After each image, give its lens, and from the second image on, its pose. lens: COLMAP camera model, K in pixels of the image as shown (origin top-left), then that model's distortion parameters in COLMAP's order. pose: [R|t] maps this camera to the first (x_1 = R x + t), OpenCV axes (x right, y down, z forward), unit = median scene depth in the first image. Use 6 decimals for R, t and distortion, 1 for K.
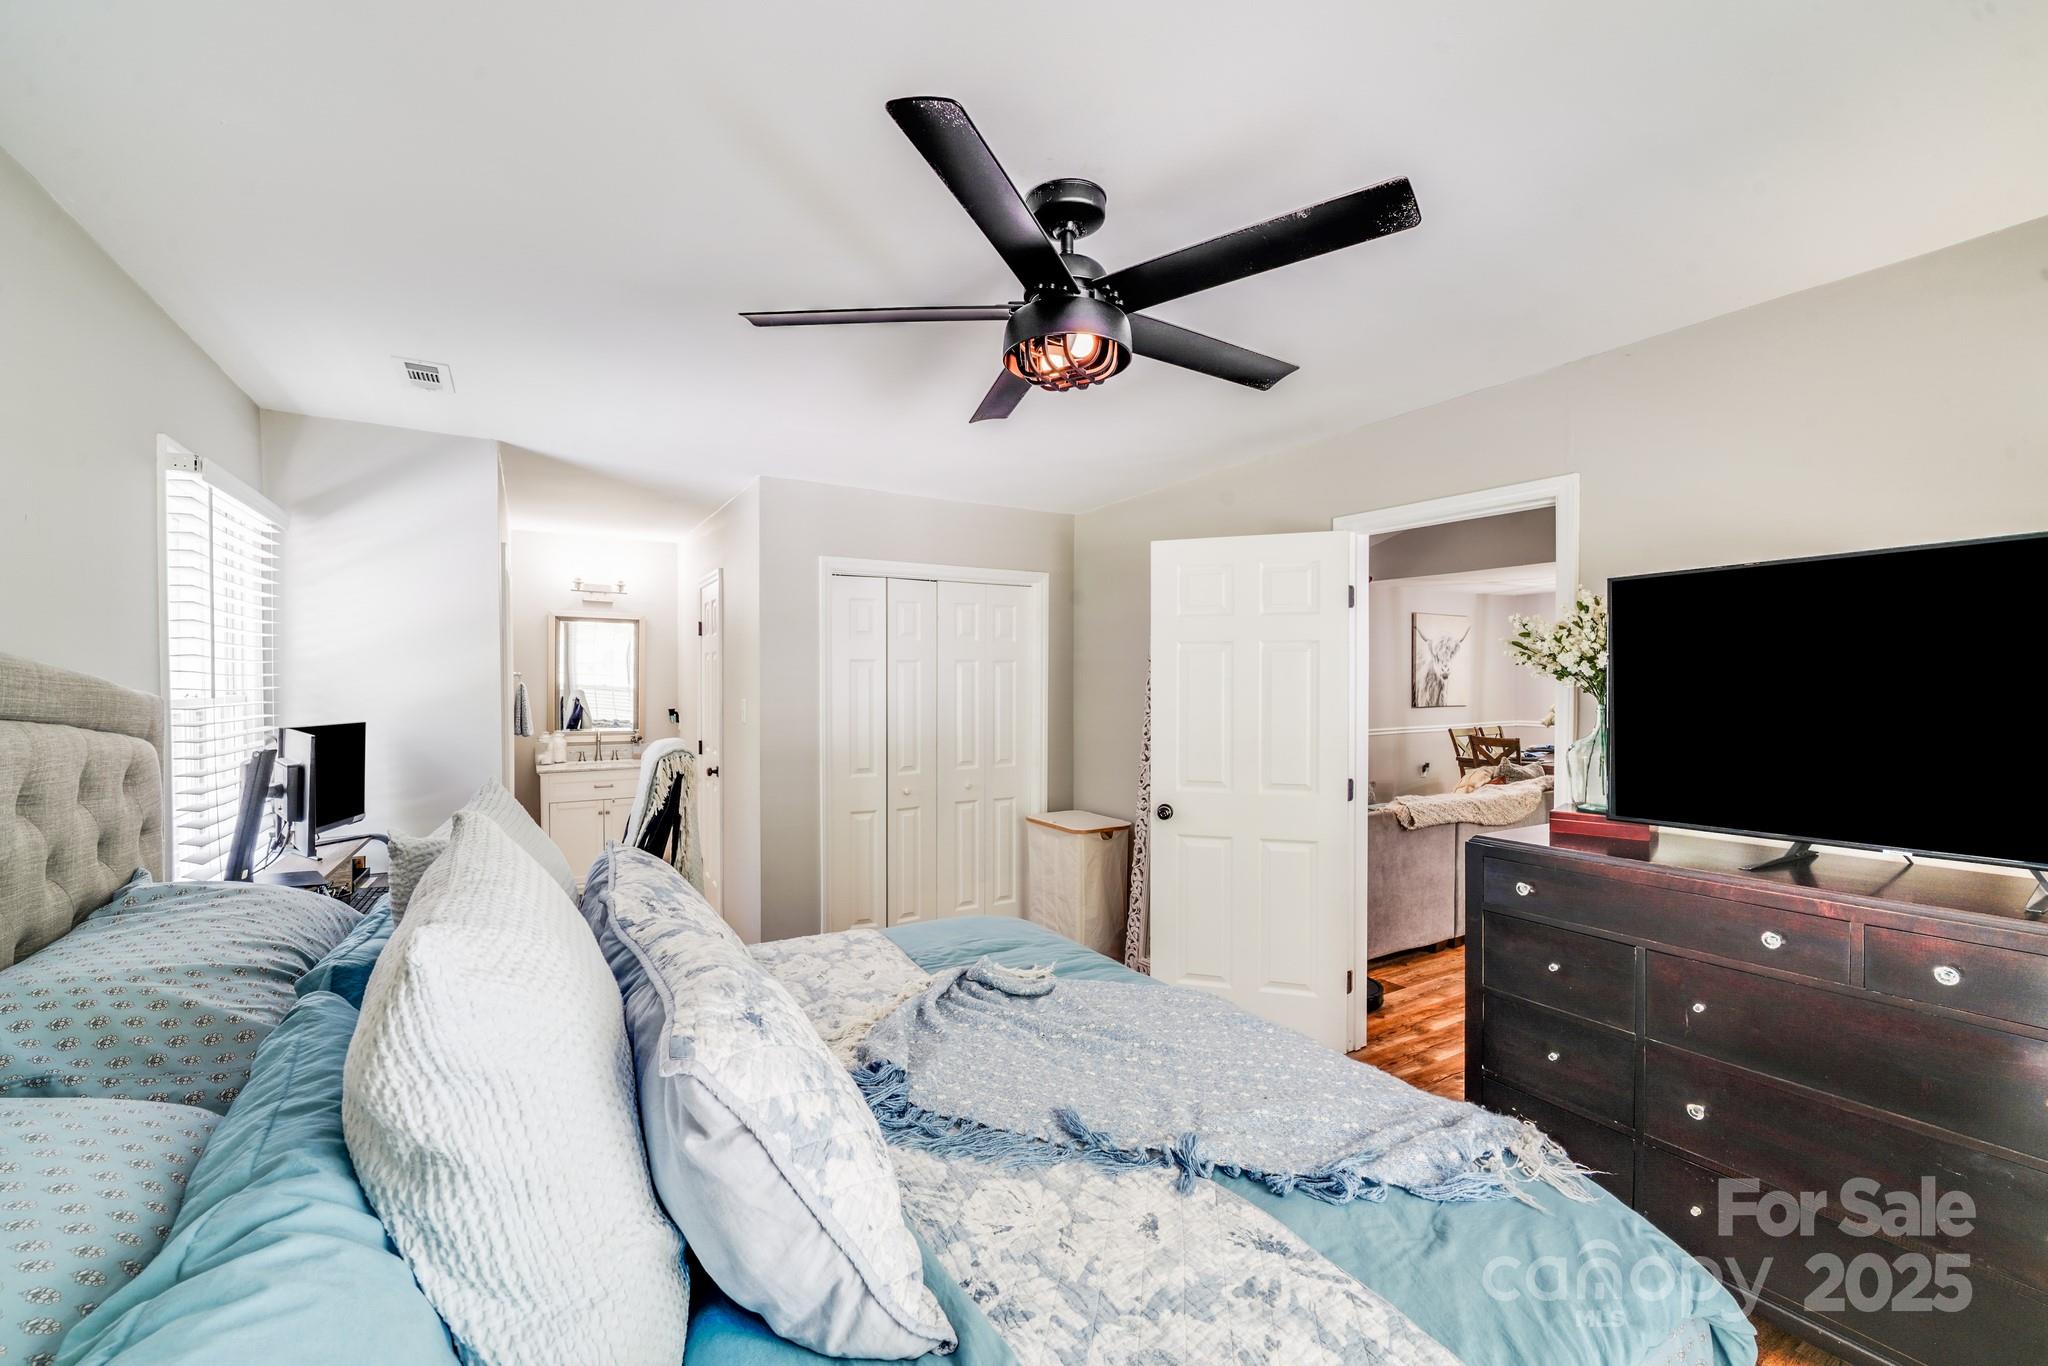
lens RADIAL K [[829.7, 0, 1020.3], [0, 829.7, 683.4], [0, 0, 1]] dist [-0.010625, -0.000994]
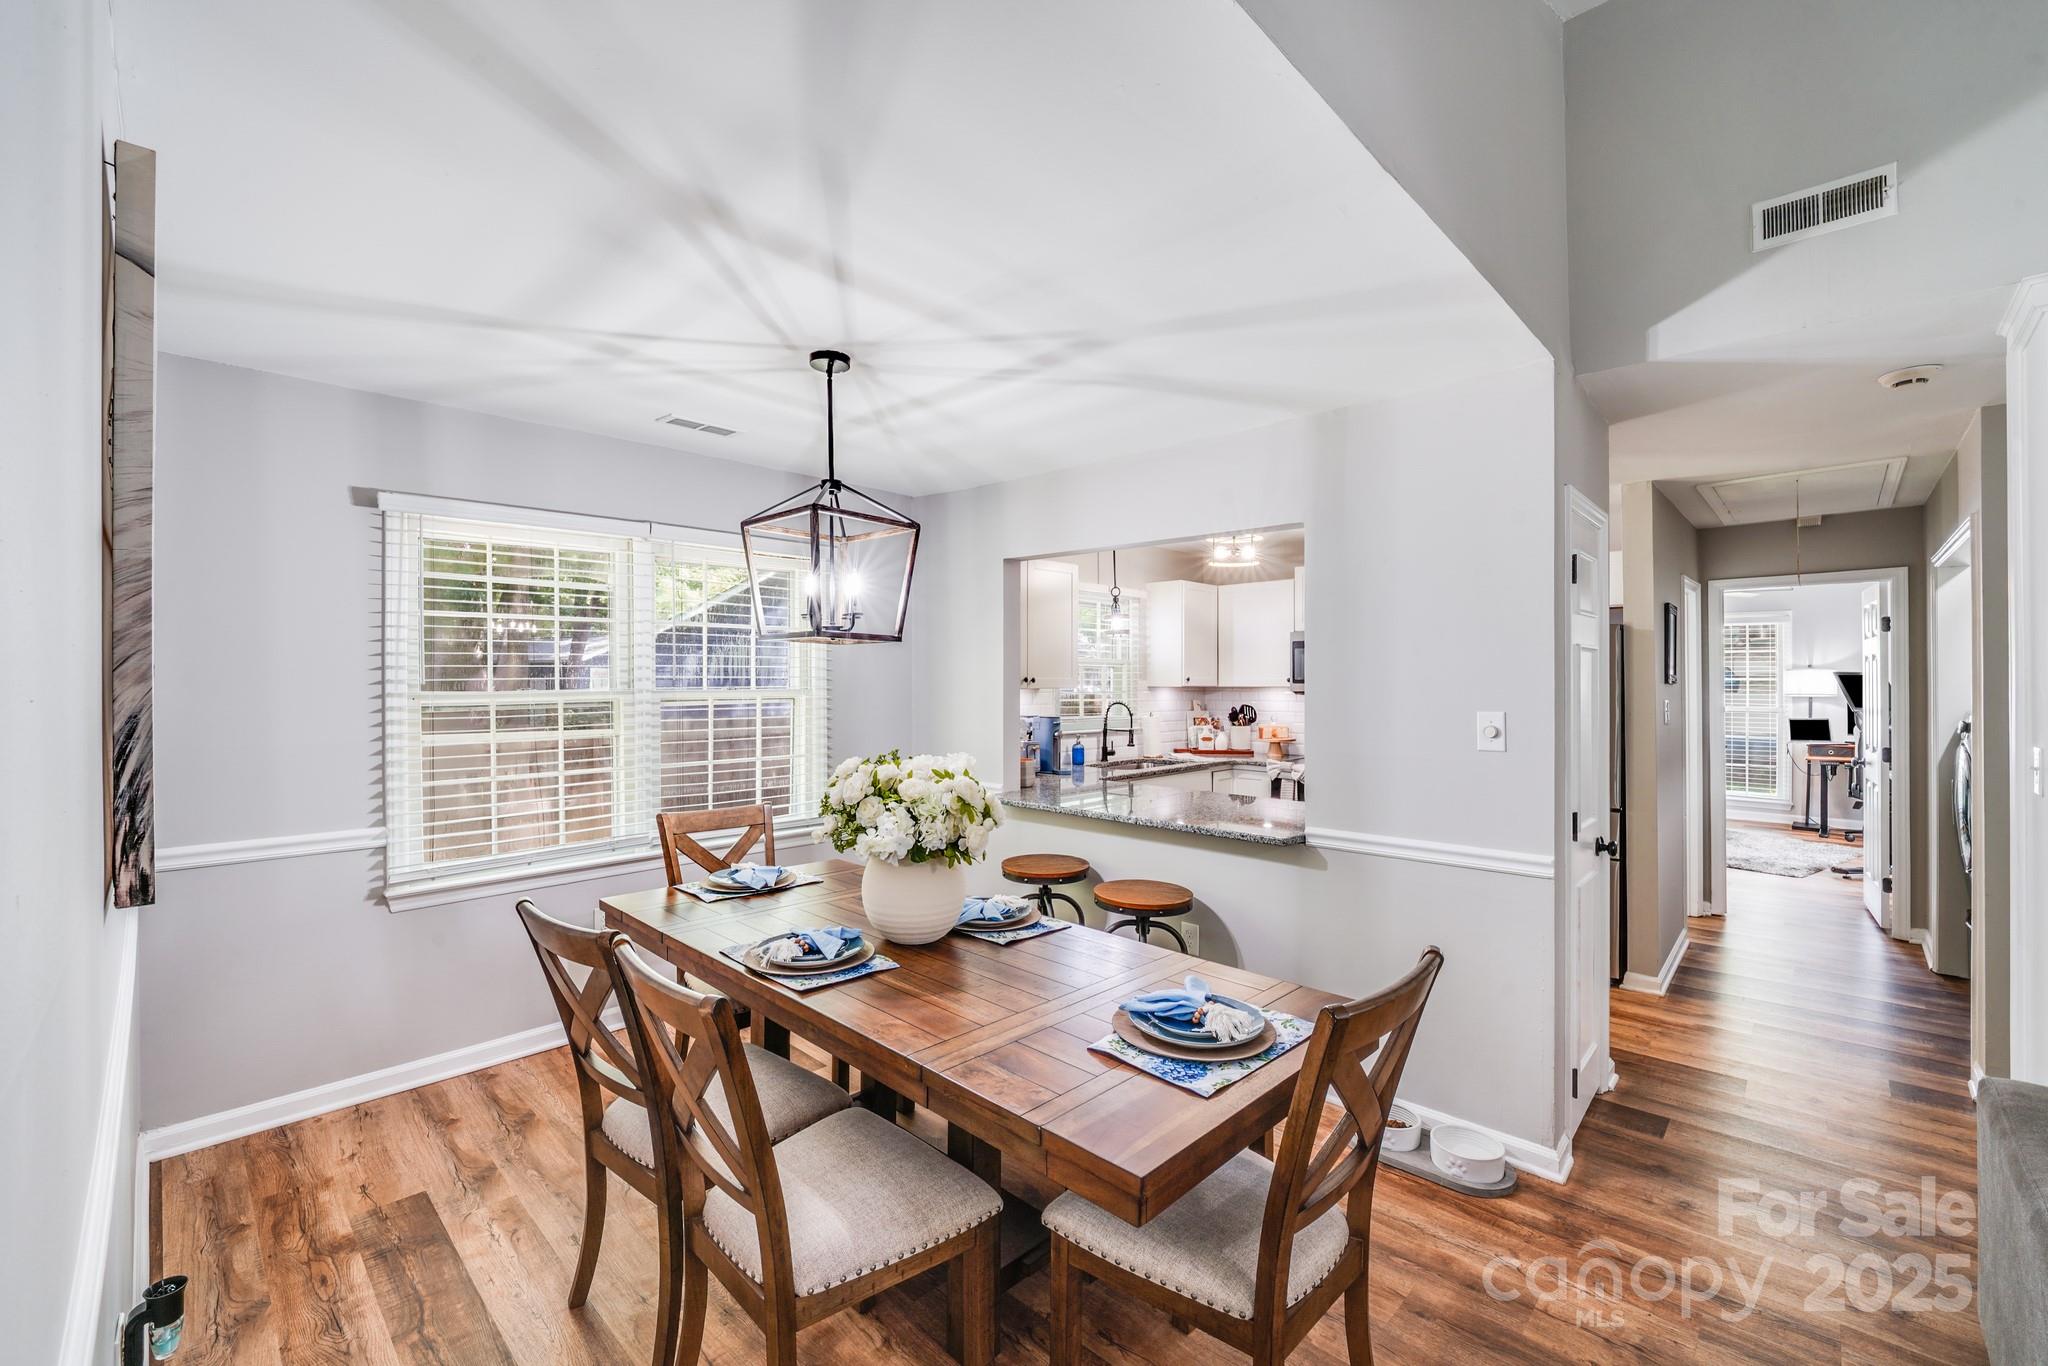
lens RADIAL K [[840.2, 0, 1027.3], [0, 840.2, 683.0], [0, 0, 1]] dist [-0.008587, -0.001498]
pose [[-0.259134, -0.002023, 0.965839, 0.319813], [0.009621, 0.999943, 0.004676, -0.004158], [-0.965793, 0.010504, -0.259100, 0.893011]]
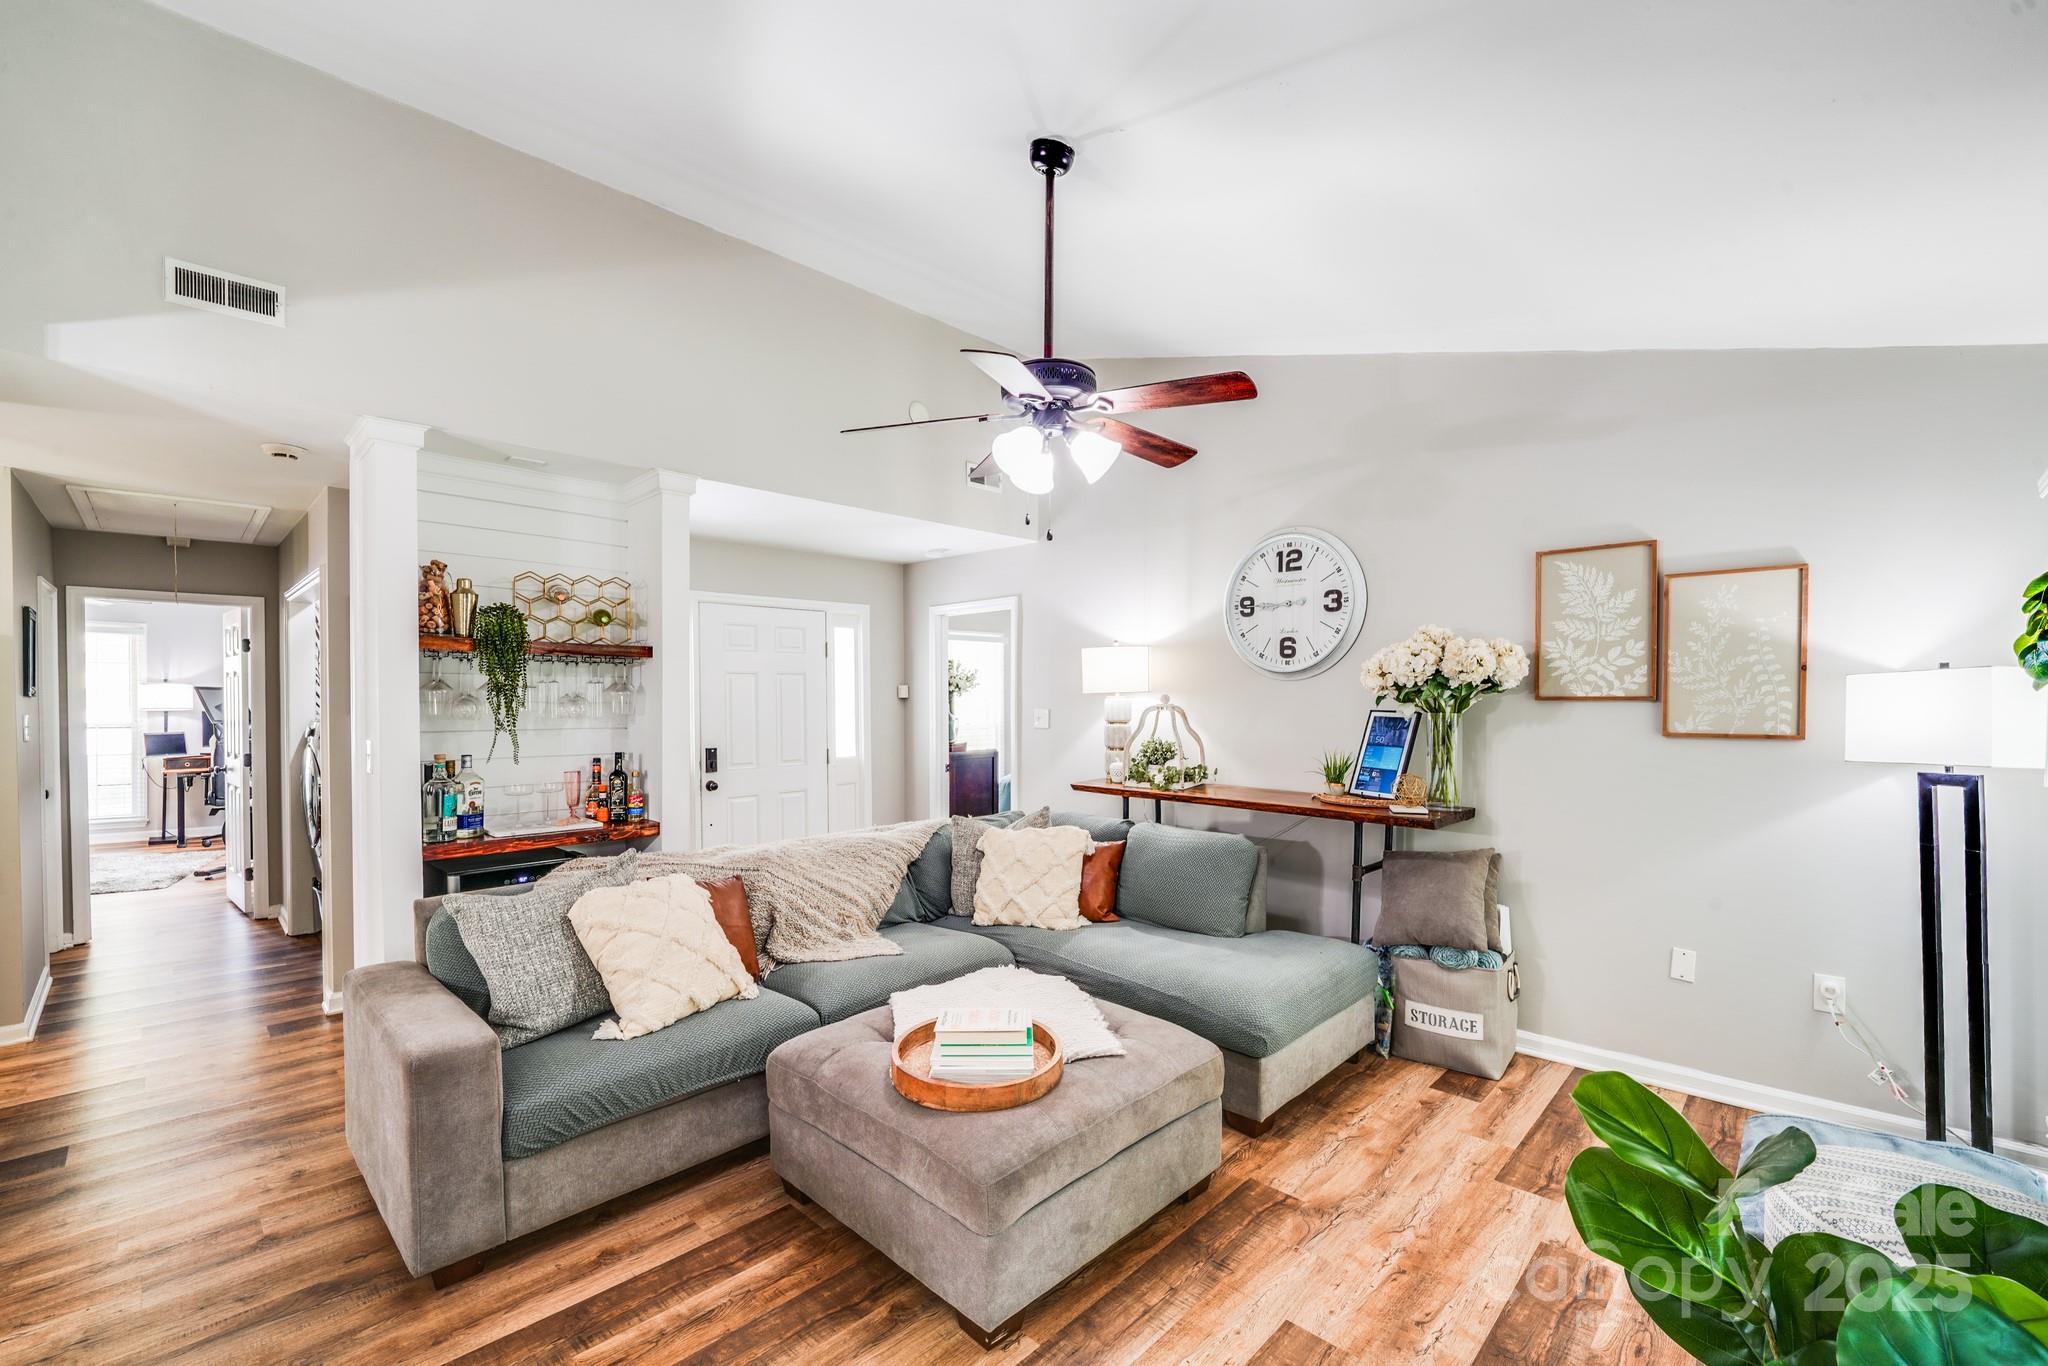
lens RADIAL K [[829.7, 0, 1016.3], [0, 829.7, 707.6], [0, 0, 1]] dist [-0.010625, -0.000994]
pose [[-0.965807, -0.002154, -0.259254, 0.304930], [-0.007077, 0.999812, 0.018059, -0.003451], [0.259167, 0.019276, -0.965640, 0.946737]]
